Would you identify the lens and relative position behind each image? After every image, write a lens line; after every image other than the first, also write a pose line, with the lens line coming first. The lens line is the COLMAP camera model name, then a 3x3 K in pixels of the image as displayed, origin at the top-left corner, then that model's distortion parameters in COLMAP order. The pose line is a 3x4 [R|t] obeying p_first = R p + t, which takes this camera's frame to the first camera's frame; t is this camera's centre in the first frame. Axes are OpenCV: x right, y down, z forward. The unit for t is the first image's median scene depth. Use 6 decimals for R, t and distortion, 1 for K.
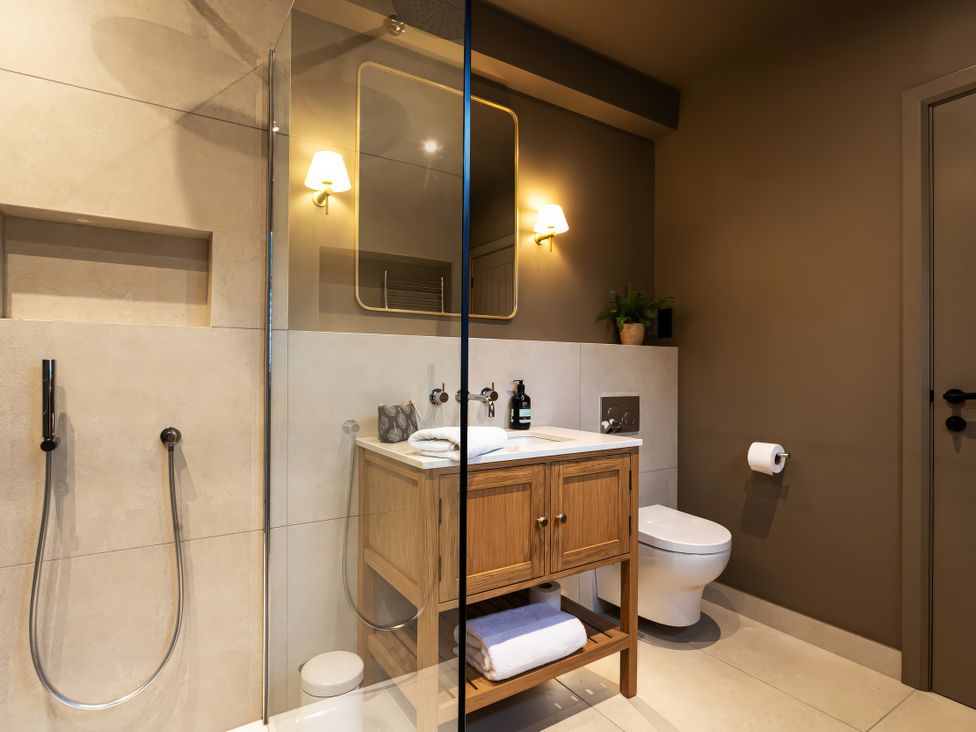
lens RADIAL K [[549.3, 0, 488.0], [0, 549.3, 366.0], [0, 0, 1]] dist [0.001643, 0.000301]
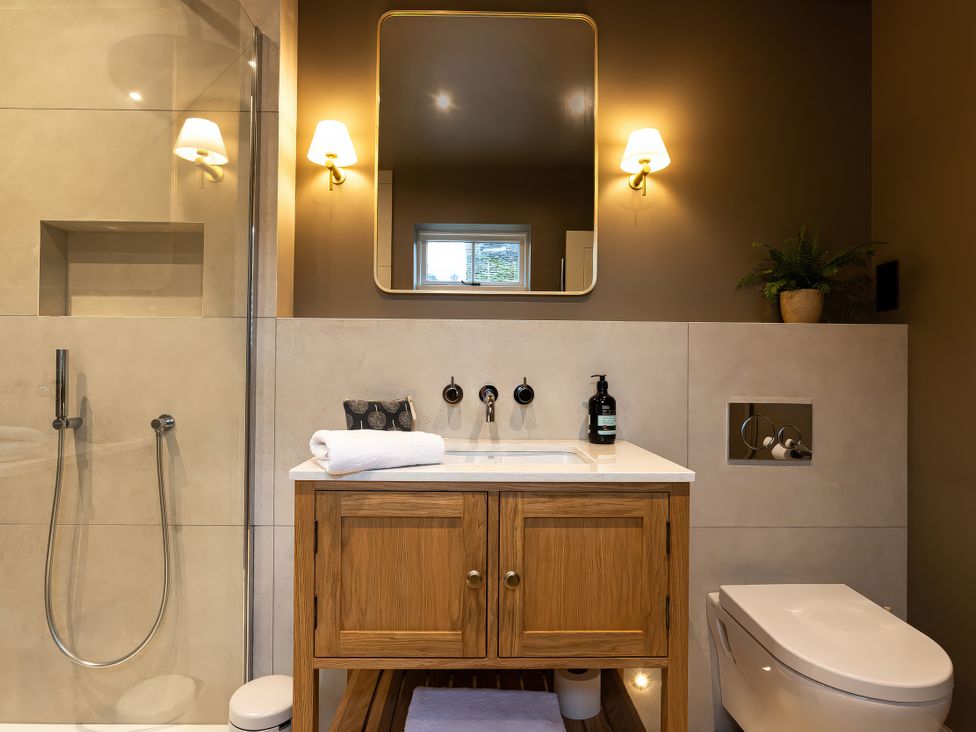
lens RADIAL K [[544.9, 0, 488.0], [0, 544.9, 366.0], [0, 0, 1]] dist [0.005099, 0.002475]
pose [[0.841669, -0.003961, -0.539980, 0.452925], [-0.000885, 0.999962, -0.008714, 0.025270], [0.539993, 0.007812, 0.841633, 0.413152]]
